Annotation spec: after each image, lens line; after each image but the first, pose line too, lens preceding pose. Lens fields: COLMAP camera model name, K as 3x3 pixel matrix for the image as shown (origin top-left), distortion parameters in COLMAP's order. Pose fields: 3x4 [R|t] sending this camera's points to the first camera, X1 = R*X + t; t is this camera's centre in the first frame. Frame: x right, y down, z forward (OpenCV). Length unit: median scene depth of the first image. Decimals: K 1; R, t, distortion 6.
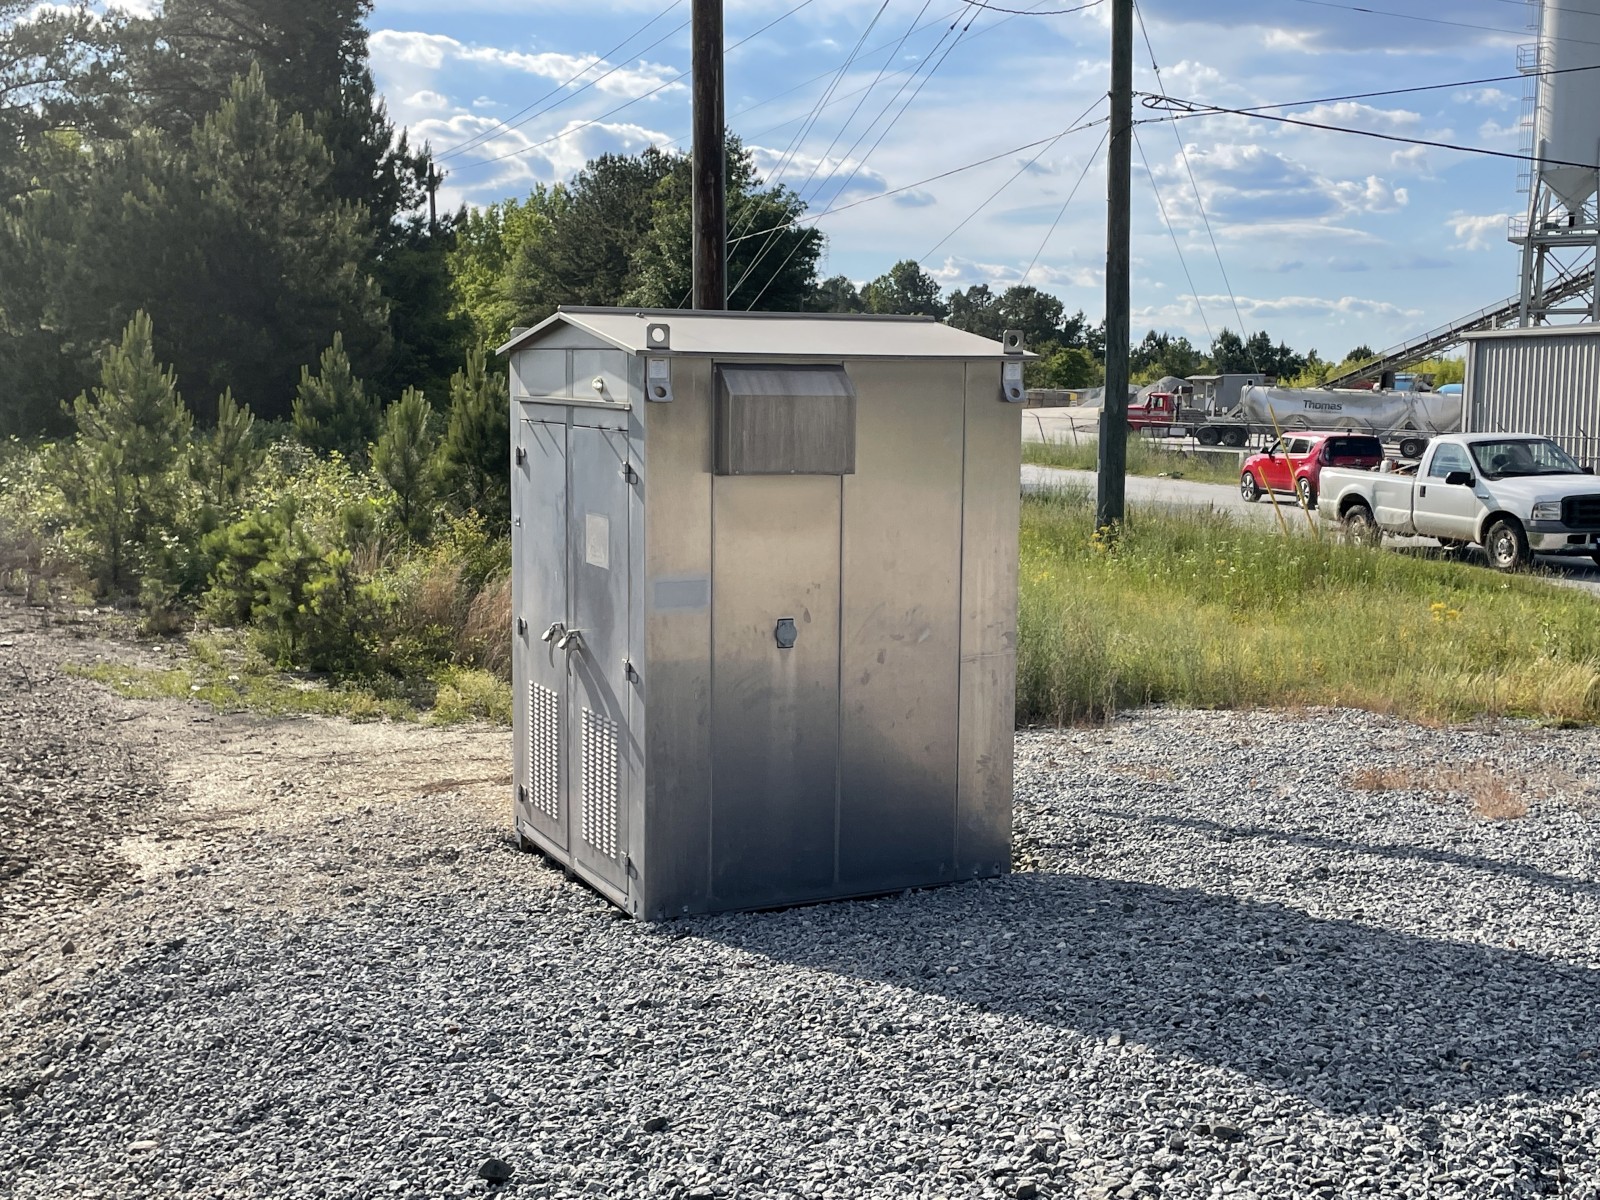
lens RADIAL K [[1825.5, 0, 816.9], [0, 1825.5, 610.7], [0, 0, 1]] dist [0.057075, 0.000000]
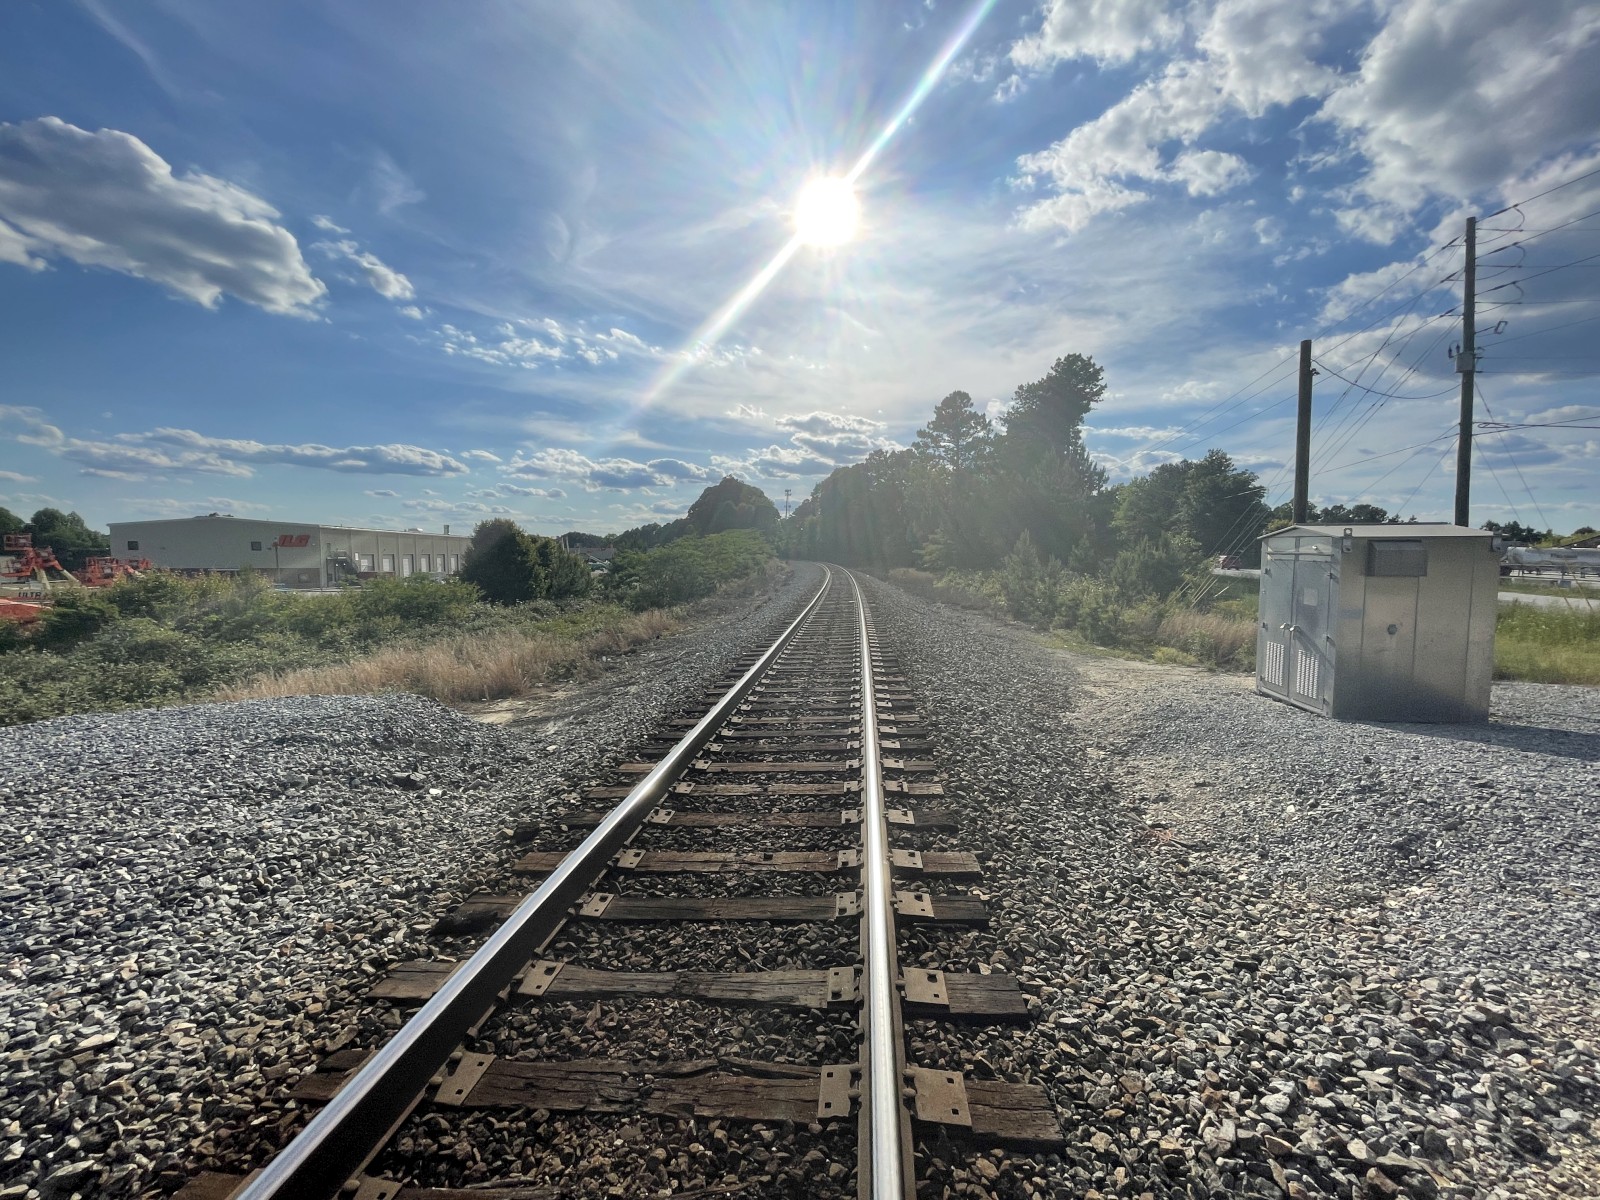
lens RADIAL K [[642.4, 0, 805.7], [0, 642.4, 601.1], [0, 0, 1]] dist [-0.000193, -0.000722]
pose [[0.833219, 0.031449, -0.552047, -0.084382], [-0.057042, 0.997943, -0.029243, 0.018170], [0.549992, 0.055856, 0.833300, -0.144297]]
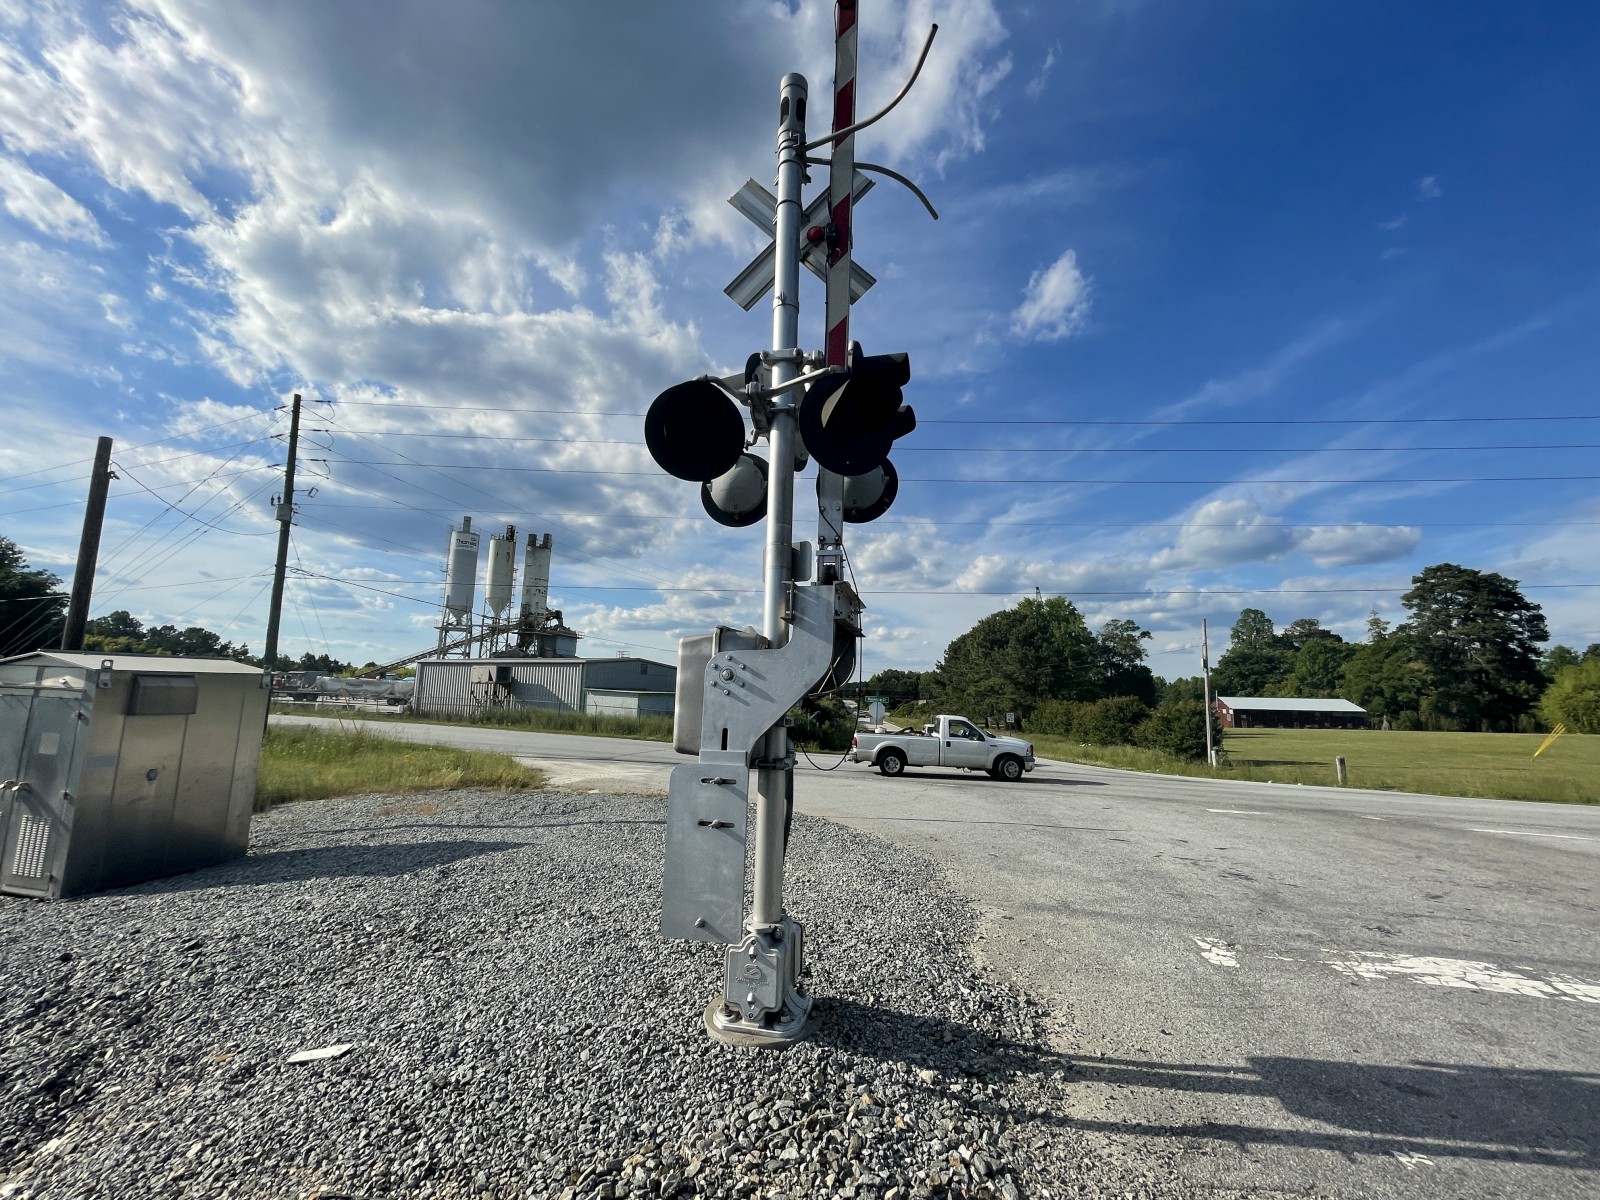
lens RADIAL K [[642.4, 0, 800.4], [0, 642.4, 597.1], [0, 0, 1]] dist [-0.000193, -0.000722]
pose [[0.639839, 0.115839, 0.759729, -0.054834], [0.074077, 0.974675, -0.211000, 0.009723], [-0.764931, 0.191284, 0.615054, -0.128206]]
